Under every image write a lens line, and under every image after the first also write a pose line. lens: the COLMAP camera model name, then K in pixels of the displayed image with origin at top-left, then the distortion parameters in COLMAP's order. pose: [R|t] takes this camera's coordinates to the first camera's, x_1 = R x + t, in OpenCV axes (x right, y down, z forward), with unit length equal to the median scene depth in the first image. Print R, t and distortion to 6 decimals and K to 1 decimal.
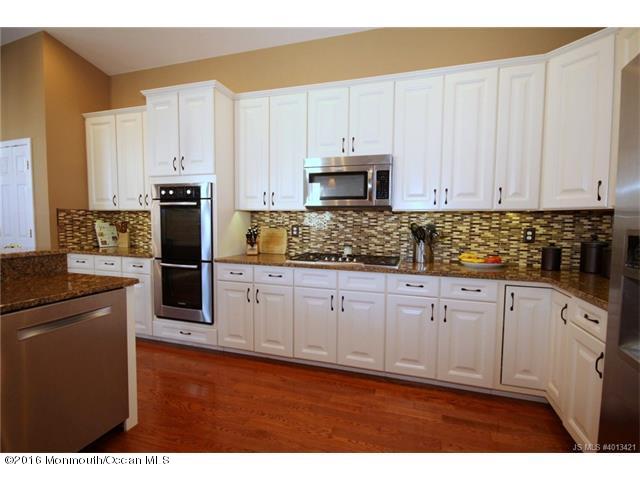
lens RADIAL K [[301.2, 0, 323.3], [0, 301.2, 240.2], [0, 0, 1]] dist [0.005857, -0.002383]
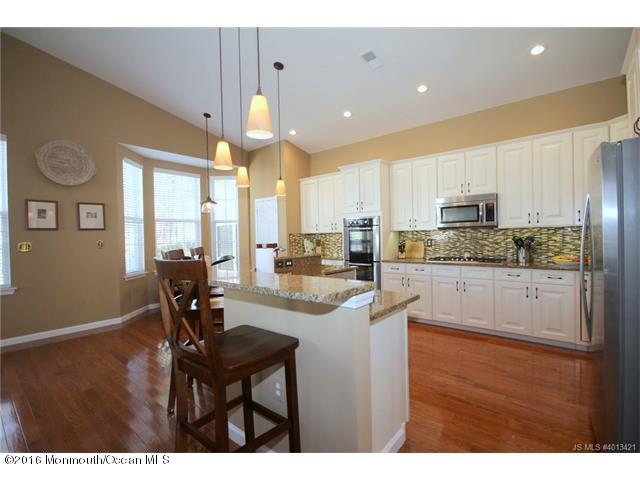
lens RADIAL K [[301.2, 0, 323.0], [0, 301.2, 240.5], [0, 0, 1]] dist [0.005857, -0.002383]
pose [[0.929757, -0.024385, -0.367365, -0.037305], [0.007277, 0.998826, -0.047883, 0.030224], [0.368101, 0.041846, 0.928844, -0.718496]]
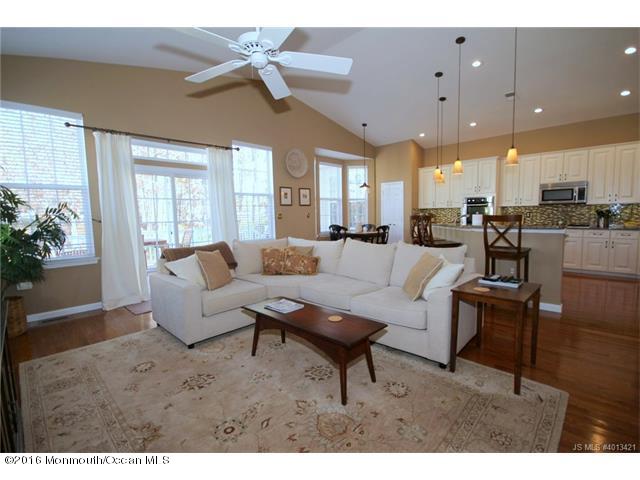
lens RADIAL K [[301.2, 0, 323.3], [0, 301.2, 241.0], [0, 0, 1]] dist [0.005857, -0.002383]
pose [[0.901456, 0.010872, -0.432735, -0.561286], [0.000666, 0.999649, 0.026503, 0.115777], [0.432871, -0.024180, 0.901131, -1.898571]]
